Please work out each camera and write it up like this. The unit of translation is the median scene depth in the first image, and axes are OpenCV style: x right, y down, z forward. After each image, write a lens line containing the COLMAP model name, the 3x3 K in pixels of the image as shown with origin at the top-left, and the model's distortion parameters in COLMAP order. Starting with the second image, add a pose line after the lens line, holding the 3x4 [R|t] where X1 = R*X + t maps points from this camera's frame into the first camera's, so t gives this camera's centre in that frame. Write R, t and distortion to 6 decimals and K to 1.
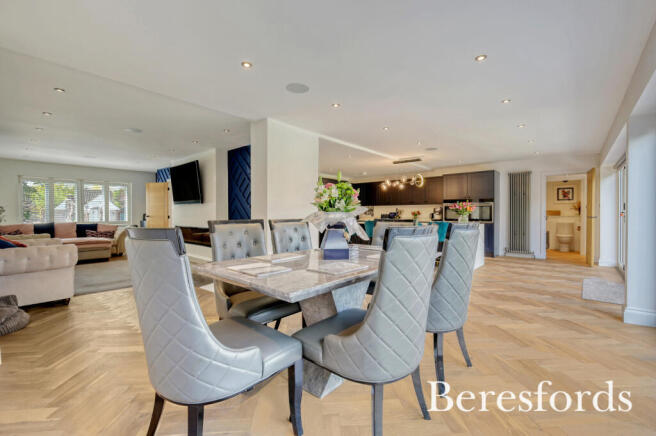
lens RADIAL K [[290.7, 0, 330.2], [0, 290.7, 215.7], [0, 0, 1]] dist [0.003620, 0.000338]
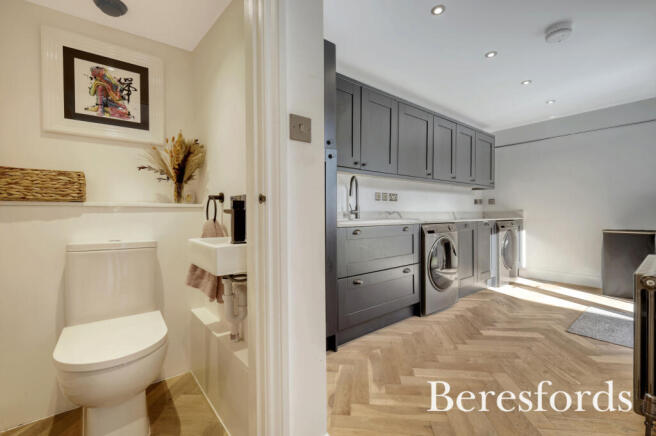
lens RADIAL K [[290.7, 0, 327.4], [0, 290.7, 215.0], [0, 0, 1]] dist [0.003620, 0.000338]
pose [[0.168947, -0.002015, 0.985623, 0.382516], [0.000128, 0.999998, 0.002023, 0.003797], [-0.985625, -0.000215, 0.168947, 0.492356]]
